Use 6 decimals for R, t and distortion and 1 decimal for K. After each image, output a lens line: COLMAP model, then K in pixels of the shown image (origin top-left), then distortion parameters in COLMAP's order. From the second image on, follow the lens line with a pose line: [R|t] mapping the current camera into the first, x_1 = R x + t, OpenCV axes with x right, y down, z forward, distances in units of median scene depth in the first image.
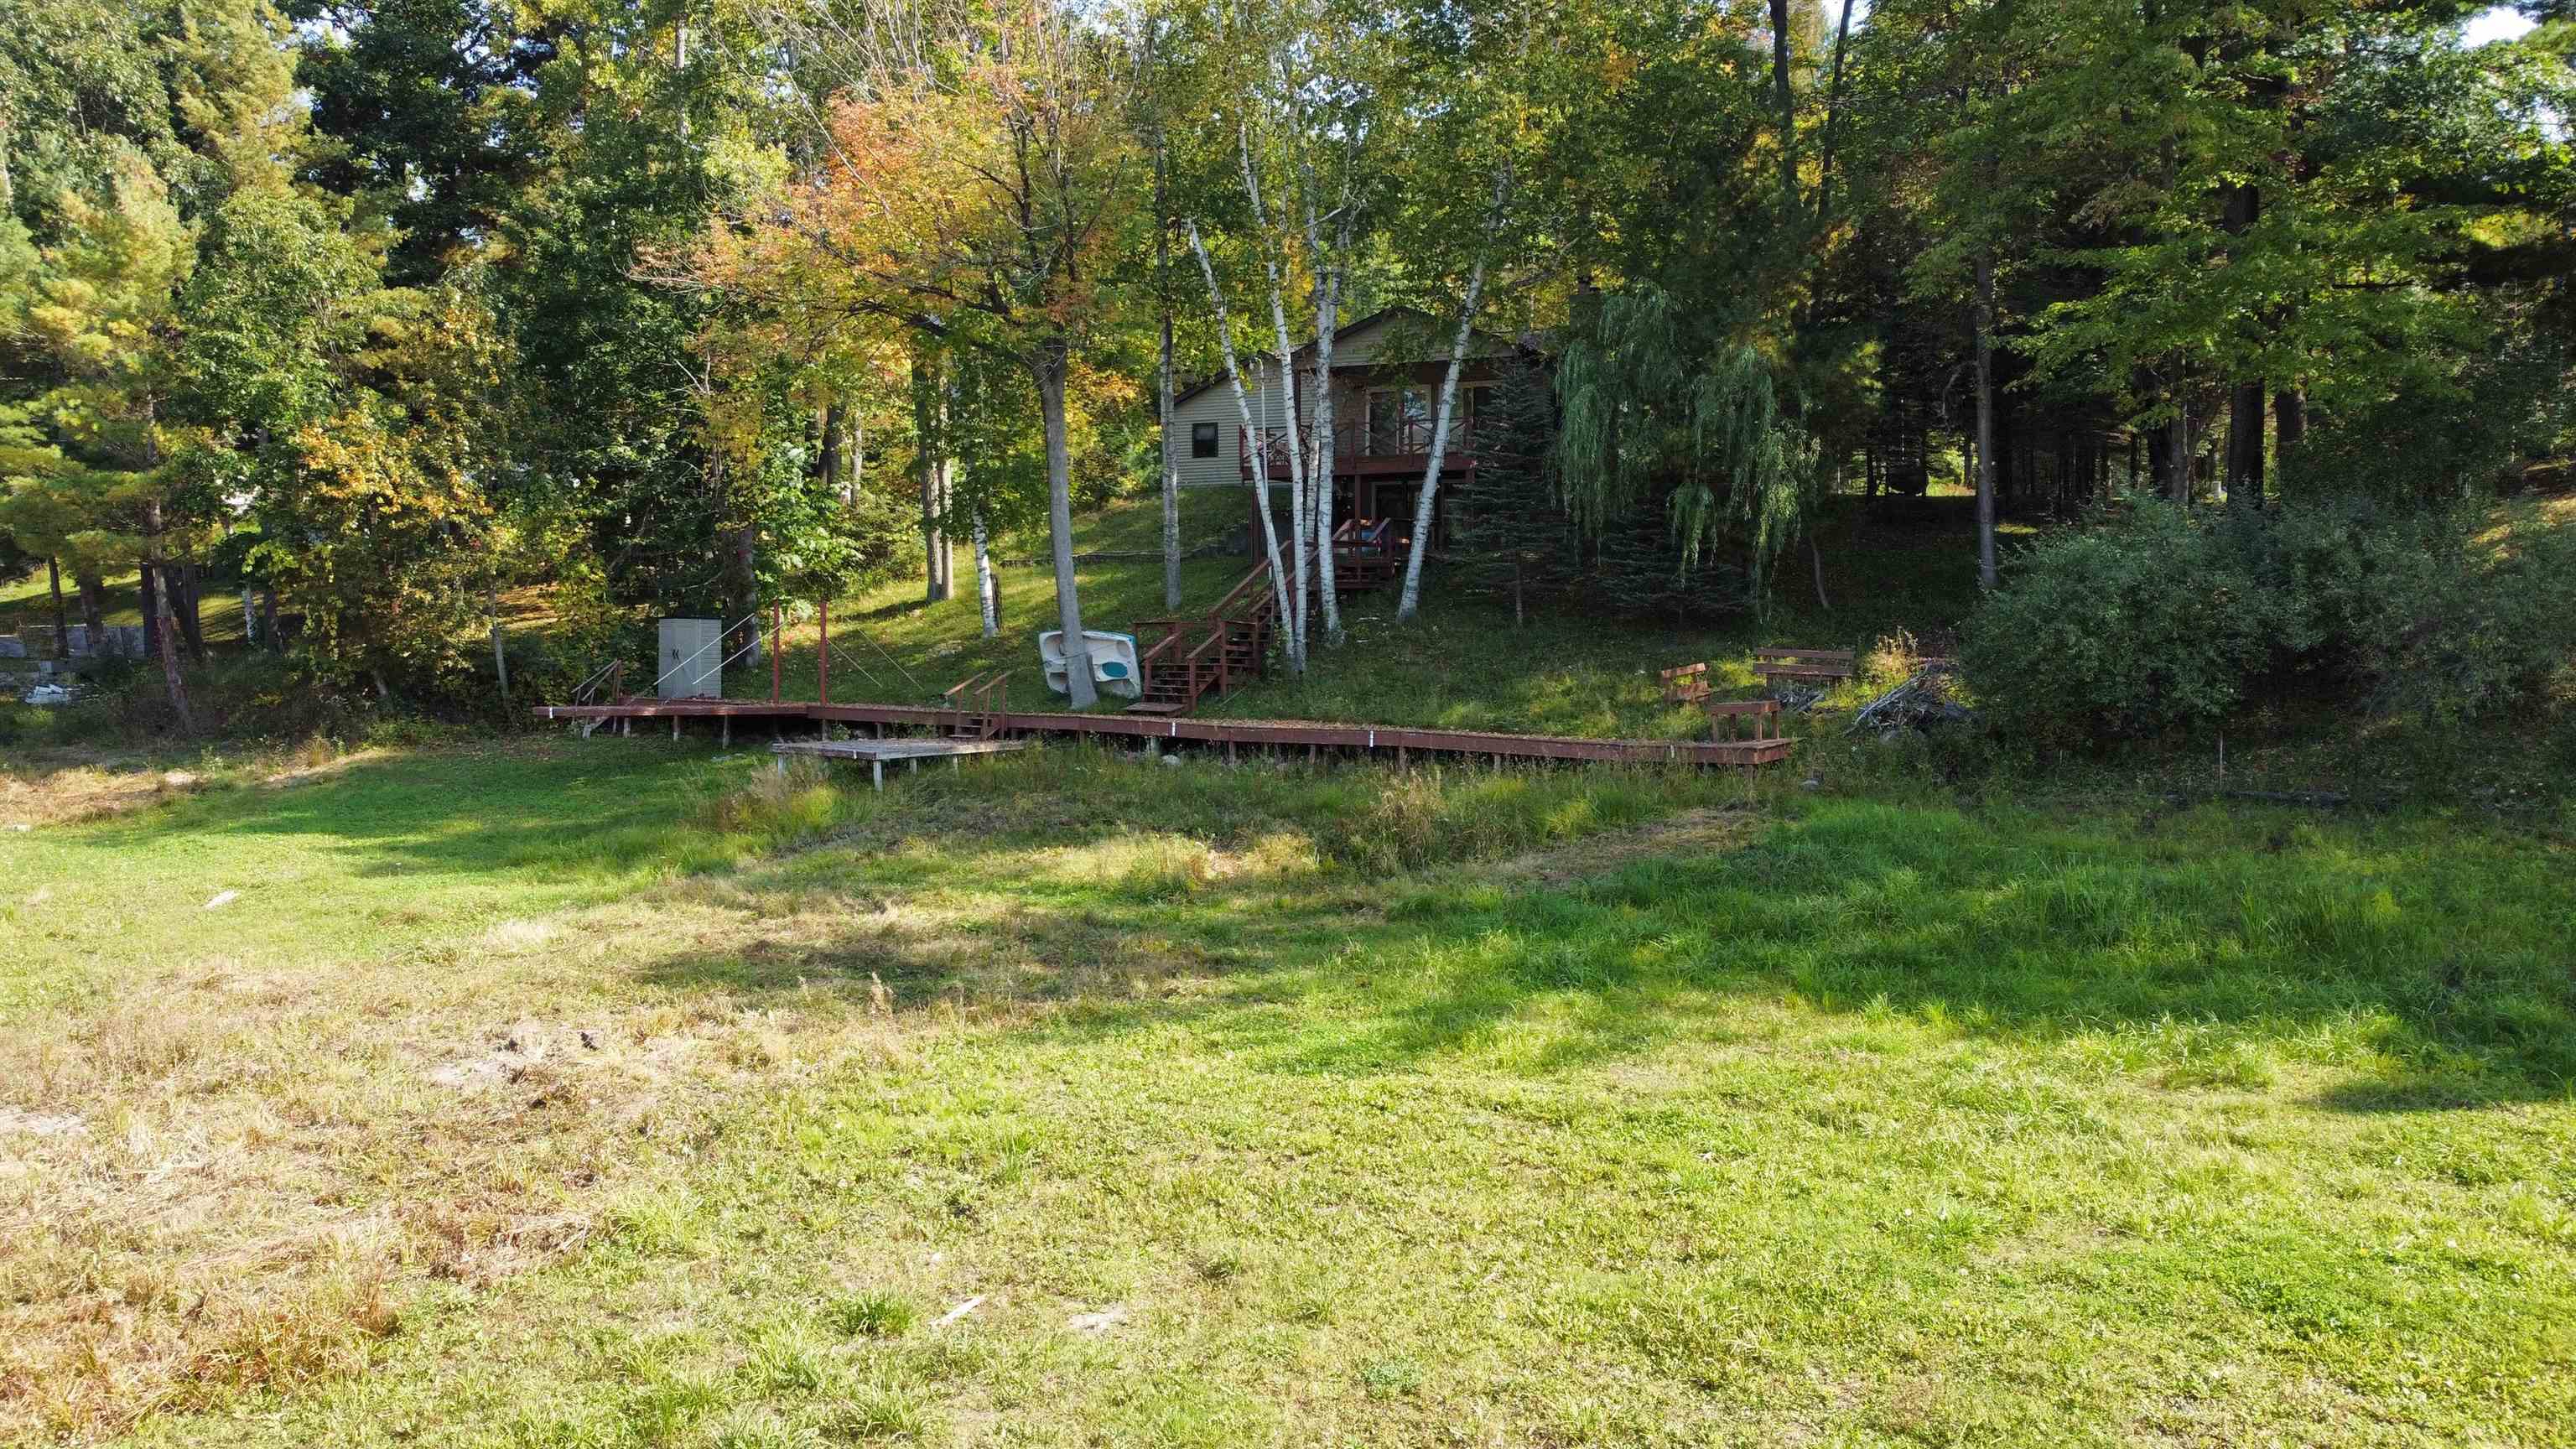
lens RADIAL K [[1920.8, 0, 1288.0], [0, 1920.8, 724.5], [0, 0, 1]] dist [0.000257, -0.003955]
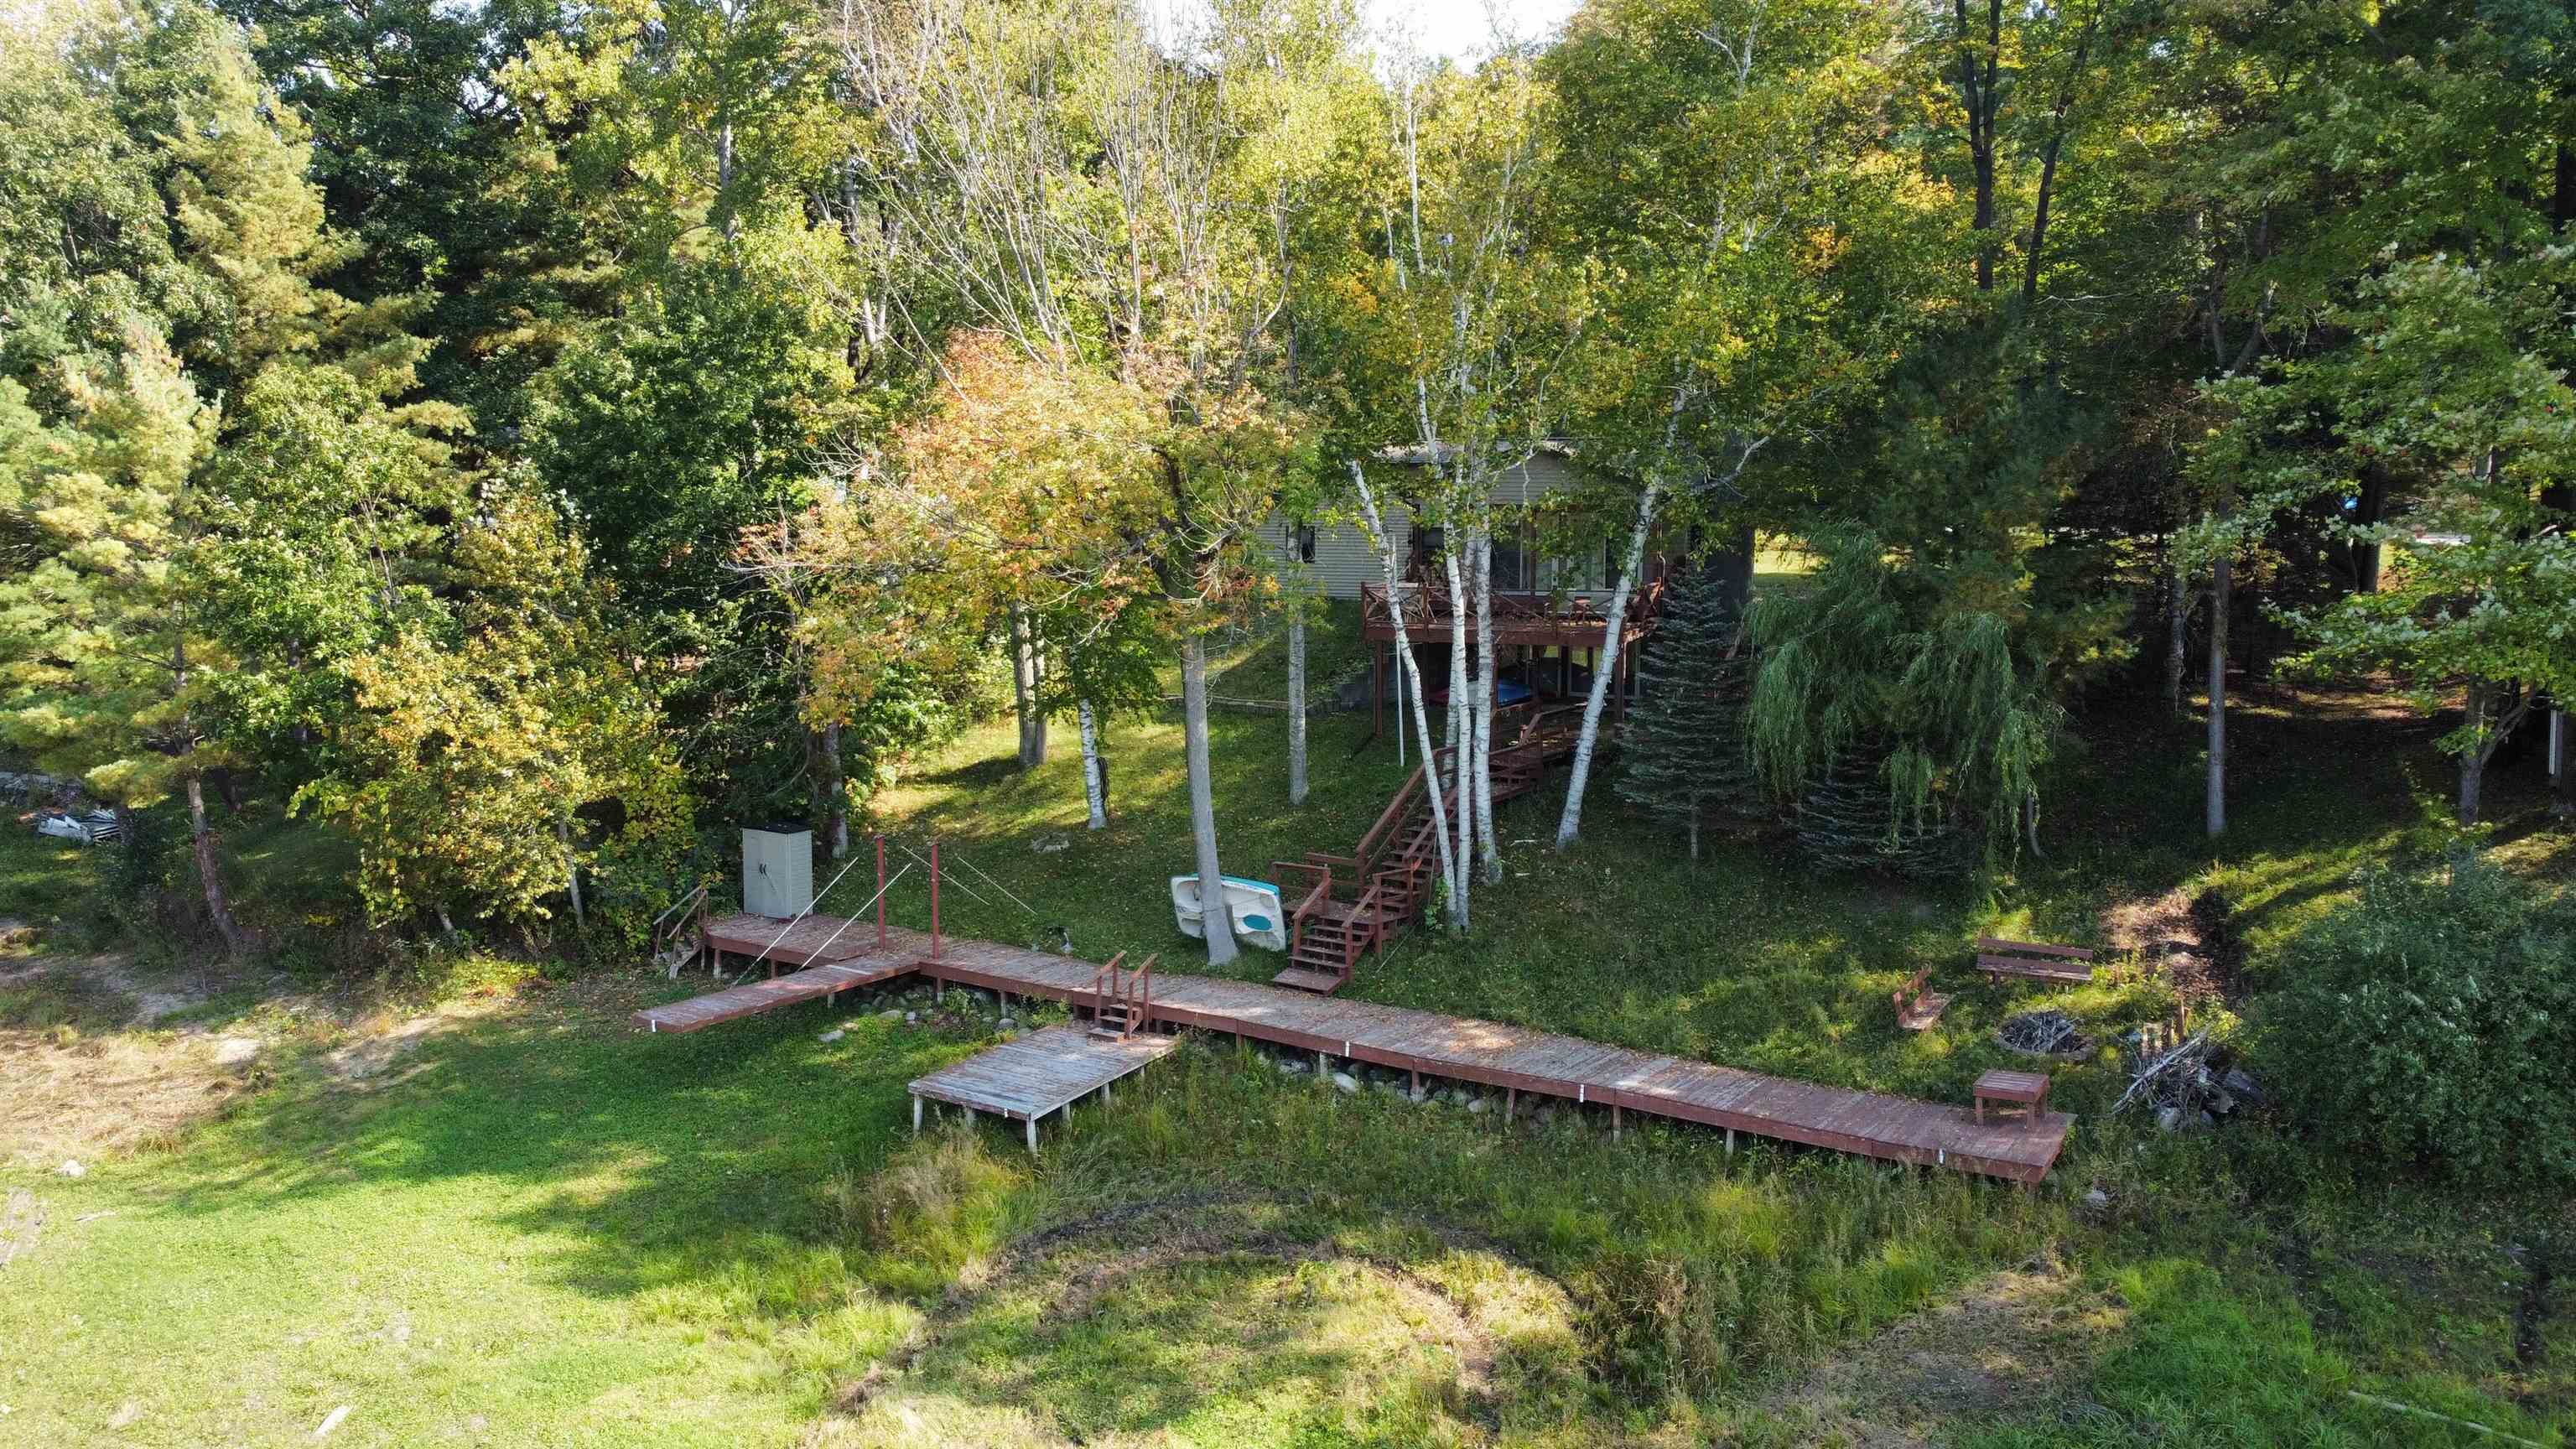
lens RADIAL K [[1920.8, 0, 1288.0], [0, 1920.8, 724.5], [0, 0, 1]] dist [0.000257, -0.003955]
pose [[0.999942, -0.004322, 0.009814, -0.081024], [0.003470, 0.996350, 0.085291, -0.192368], [-0.010147, -0.085252, 0.996308, 0.094889]]
